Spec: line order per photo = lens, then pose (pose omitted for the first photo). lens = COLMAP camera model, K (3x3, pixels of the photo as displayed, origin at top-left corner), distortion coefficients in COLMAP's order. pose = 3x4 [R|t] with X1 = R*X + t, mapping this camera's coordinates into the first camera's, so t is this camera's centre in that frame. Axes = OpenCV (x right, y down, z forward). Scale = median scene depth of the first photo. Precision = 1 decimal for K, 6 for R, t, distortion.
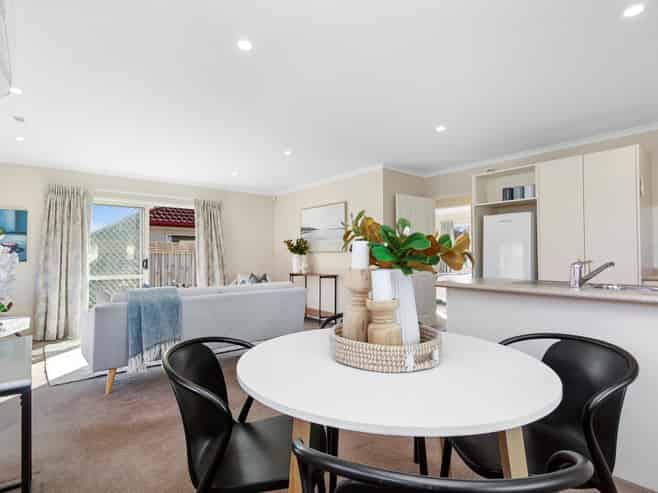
lens RADIAL K [[341.9, 0, 329.0], [0, 341.9, 246.5], [0, 0, 1]] dist [0.022295, -0.001328]
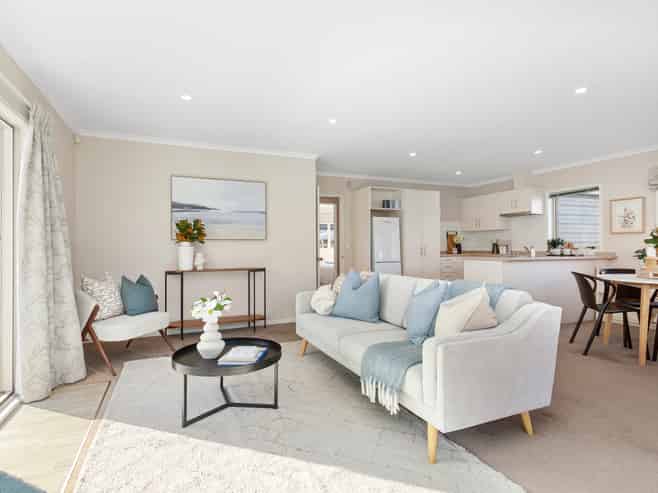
lens RADIAL K [[341.9, 0, 329.0], [0, 341.9, 246.5], [0, 0, 1]] dist [0.022295, -0.001328]
pose [[0.285180, 0.003715, 0.958467, -0.846953], [-0.019767, 0.999803, 0.002006, 0.030775], [-0.958270, -0.019518, 0.285198, 0.692167]]
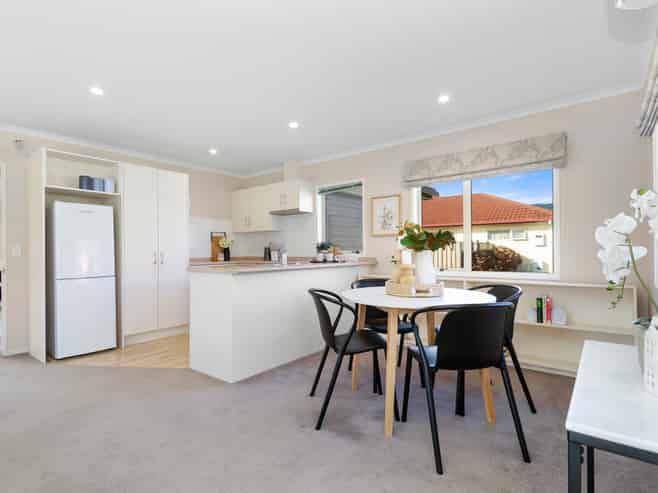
lens RADIAL K [[341.9, 0, 329.0], [0, 341.9, 246.5], [0, 0, 1]] dist [0.022295, -0.001328]
pose [[-0.213434, 0.019393, 0.976765, -0.450155], [-0.013546, 0.999648, -0.022808, 0.026967], [-0.976863, -0.018100, -0.213097, 0.476167]]
